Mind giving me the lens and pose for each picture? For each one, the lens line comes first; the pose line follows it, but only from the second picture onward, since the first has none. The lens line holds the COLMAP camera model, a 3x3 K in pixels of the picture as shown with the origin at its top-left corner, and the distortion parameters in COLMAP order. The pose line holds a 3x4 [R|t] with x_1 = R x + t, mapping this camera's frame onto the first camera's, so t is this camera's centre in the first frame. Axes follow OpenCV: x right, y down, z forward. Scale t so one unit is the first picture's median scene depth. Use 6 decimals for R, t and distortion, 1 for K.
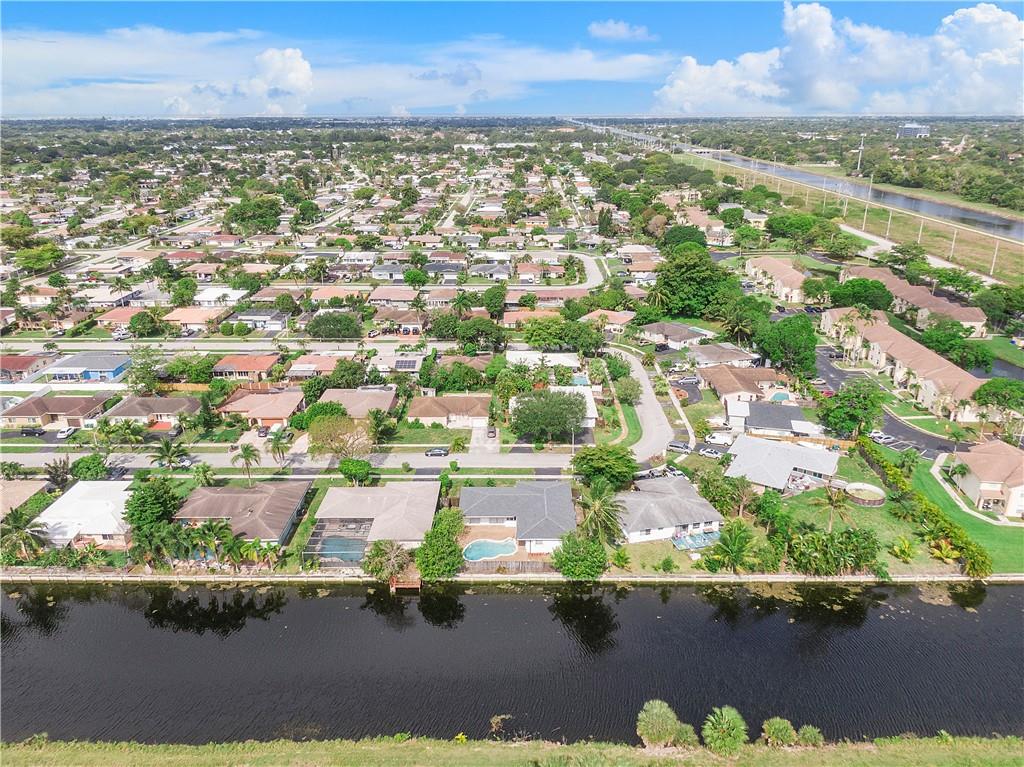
lens RADIAL K [[732.5, 0, 509.0], [0, 732.5, 383.7], [0, 0, 1]] dist [0.047400, -0.083629]
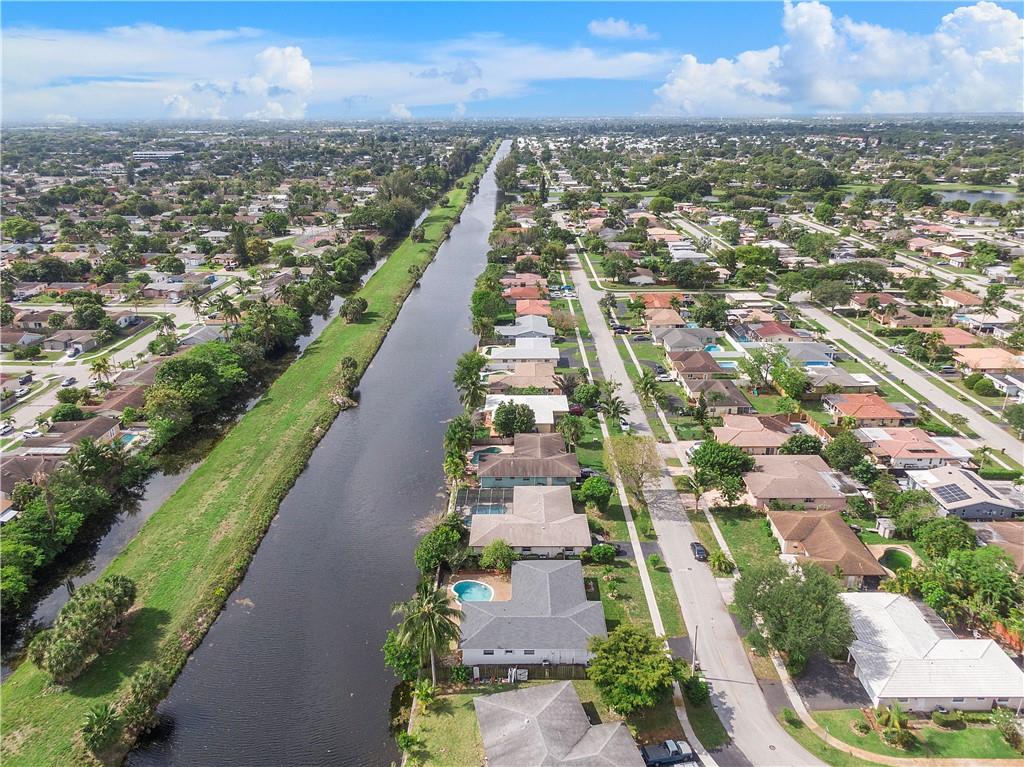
lens RADIAL K [[735.4, 0, 510.0], [0, 735.4, 379.9], [0, 0, 1]] dist [0.034521, -0.061506]
pose [[-0.003801, 0.338760, -0.940865, 0.533784], [-0.338988, 0.884726, 0.319916, -0.230039], [0.940783, 0.320158, 0.111473, 0.618467]]
